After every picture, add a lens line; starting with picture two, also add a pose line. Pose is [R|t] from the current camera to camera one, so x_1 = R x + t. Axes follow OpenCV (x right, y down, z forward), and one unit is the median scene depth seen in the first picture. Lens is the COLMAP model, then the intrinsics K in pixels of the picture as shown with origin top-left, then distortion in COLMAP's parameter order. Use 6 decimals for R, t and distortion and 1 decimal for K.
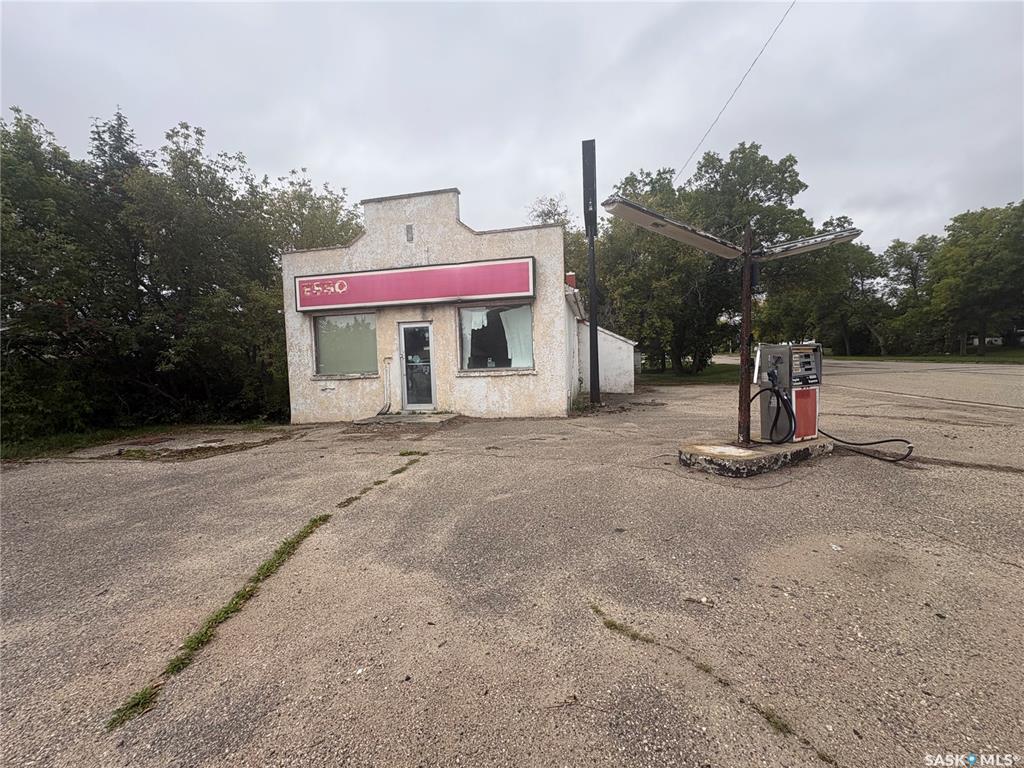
lens RADIAL K [[408.7, 0, 512.0], [0, 408.7, 384.0], [0, 0, 1]] dist [0.000355, 0.000013]
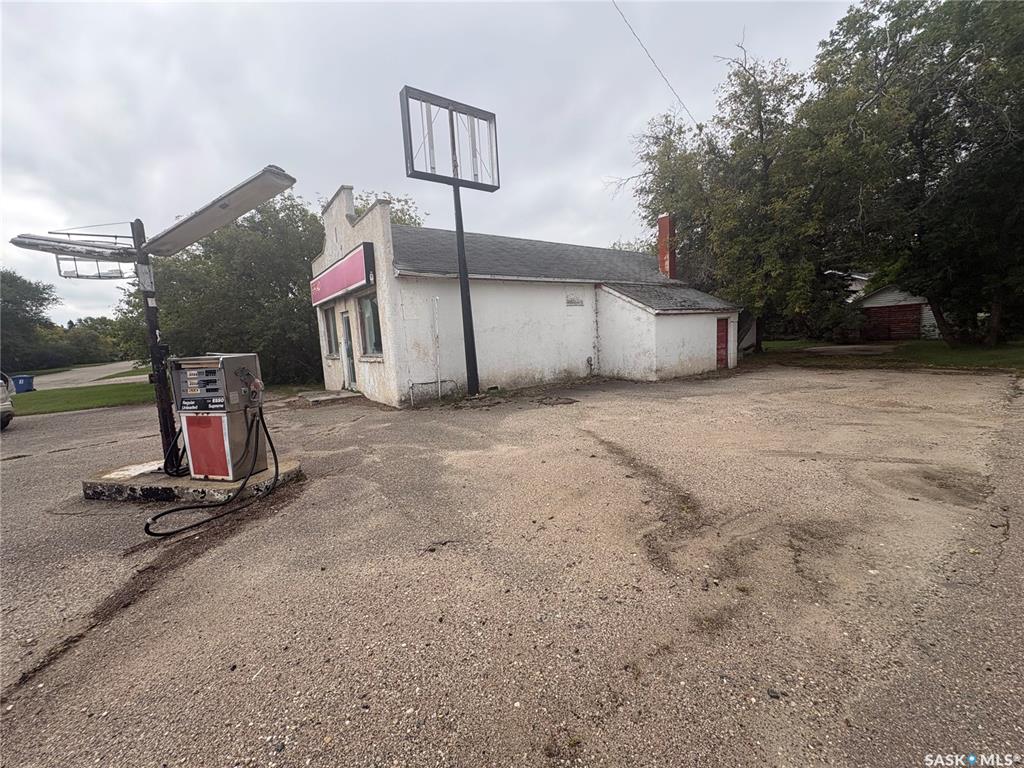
lens RADIAL K [[408.7, 0, 512.0], [0, 408.7, 384.0], [0, 0, 1]] dist [0.000355, 0.000013]
pose [[0.741826, 0.072028, -0.666713, 0.943110], [-0.004283, 0.994703, 0.102697, -0.073072], [0.670579, -0.073328, 0.738205, 0.467773]]
